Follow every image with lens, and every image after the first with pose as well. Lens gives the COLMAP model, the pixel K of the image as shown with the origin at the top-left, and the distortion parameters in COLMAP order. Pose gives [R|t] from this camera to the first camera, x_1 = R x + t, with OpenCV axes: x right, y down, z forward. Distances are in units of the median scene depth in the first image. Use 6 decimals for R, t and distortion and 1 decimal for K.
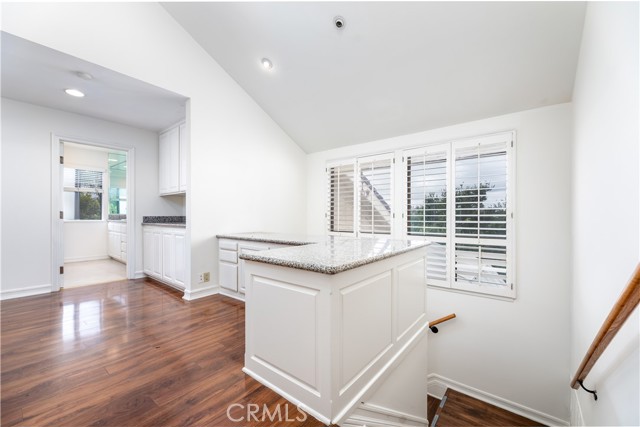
lens RADIAL K [[257.3, 0, 315.7], [0, 257.3, 213.6], [0, 0, 1]] dist [0.000817, -0.000206]
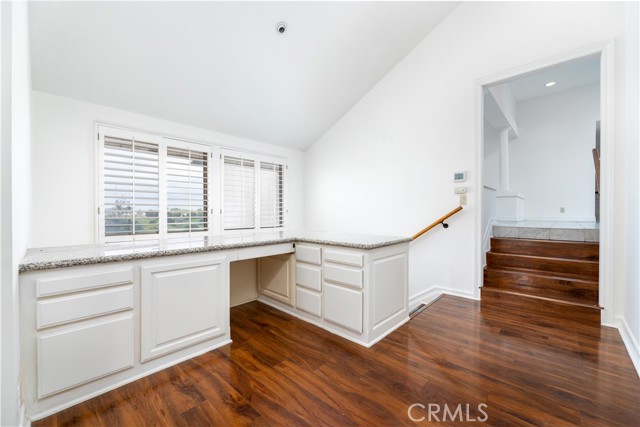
lens RADIAL K [[260.7, 0, 317.9], [0, 260.7, 215.7], [0, 0, 1]] dist [-0.000145, -0.000045]
pose [[0.070282, -0.011462, 0.997461, -1.084039], [-0.008524, 0.999891, 0.012090, 0.012278], [-0.997491, -0.009352, 0.070176, 0.866204]]
